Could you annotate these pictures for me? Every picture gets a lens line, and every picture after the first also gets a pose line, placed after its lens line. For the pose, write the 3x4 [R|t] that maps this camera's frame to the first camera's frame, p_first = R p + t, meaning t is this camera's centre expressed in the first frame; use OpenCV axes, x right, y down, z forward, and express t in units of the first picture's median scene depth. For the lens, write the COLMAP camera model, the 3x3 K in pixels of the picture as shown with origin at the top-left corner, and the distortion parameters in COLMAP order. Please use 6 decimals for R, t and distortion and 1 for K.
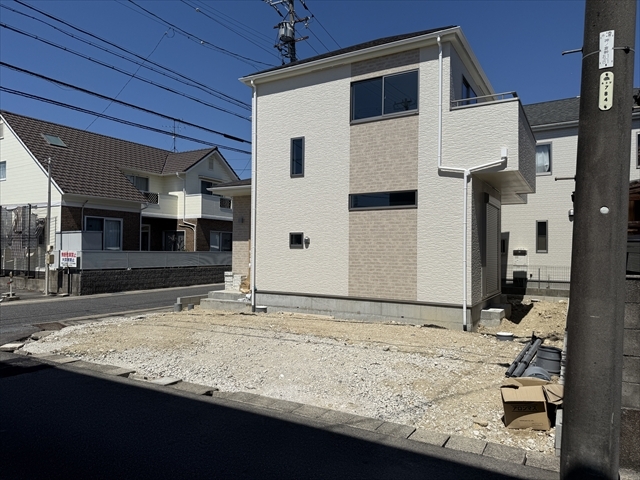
lens RADIAL K [[446.9, 0, 318.7], [0, 446.9, 244.4], [0, 0, 1]] dist [0.060027, -0.070271]
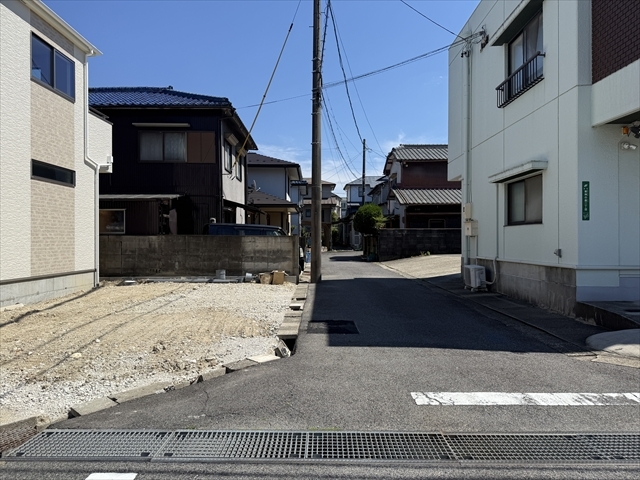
lens RADIAL K [[446.9, 0, 316.3], [0, 446.9, 241.2], [0, 0, 1]] dist [0.060027, -0.070271]
pose [[-0.497440, -0.012309, 0.867411, -0.909071], [-0.018134, 0.999828, 0.003789, 0.031436], [-0.867309, -0.013845, -0.497578, 0.895393]]
